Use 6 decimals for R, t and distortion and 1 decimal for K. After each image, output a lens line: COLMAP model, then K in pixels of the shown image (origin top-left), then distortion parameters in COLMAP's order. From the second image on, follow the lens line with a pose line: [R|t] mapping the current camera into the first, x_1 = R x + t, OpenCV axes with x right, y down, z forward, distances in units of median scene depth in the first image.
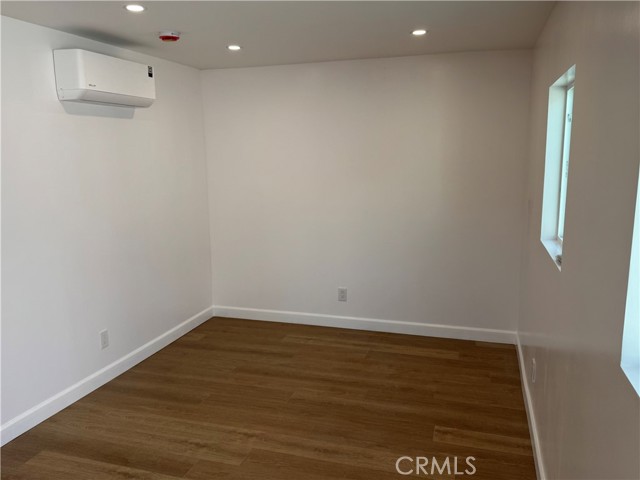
lens RADIAL K [[521.9, 0, 319.6], [0, 521.9, 236.1], [0, 0, 1]] dist [0.027551, -0.041183]
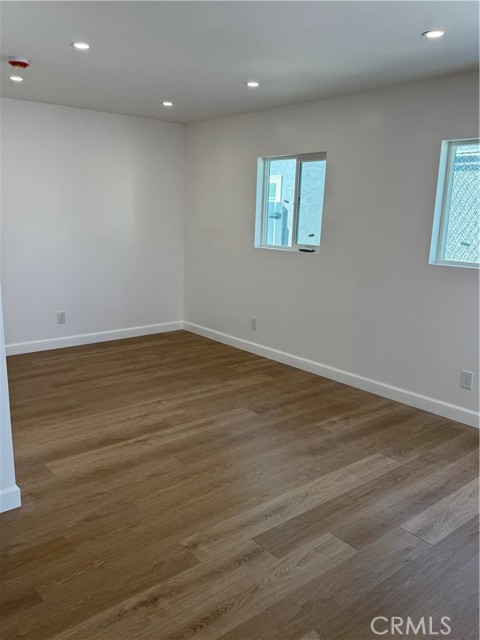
lens RADIAL K [[521.9, 0, 238.3], [0, 521.9, 320.8], [0, 0, 1]] dist [0.027551, -0.041183]
pose [[0.532805, -0.149176, 0.832986, -0.925043], [0.107873, 0.988282, 0.107988, 0.050475], [-0.839334, 0.032320, 0.542654, 0.096140]]
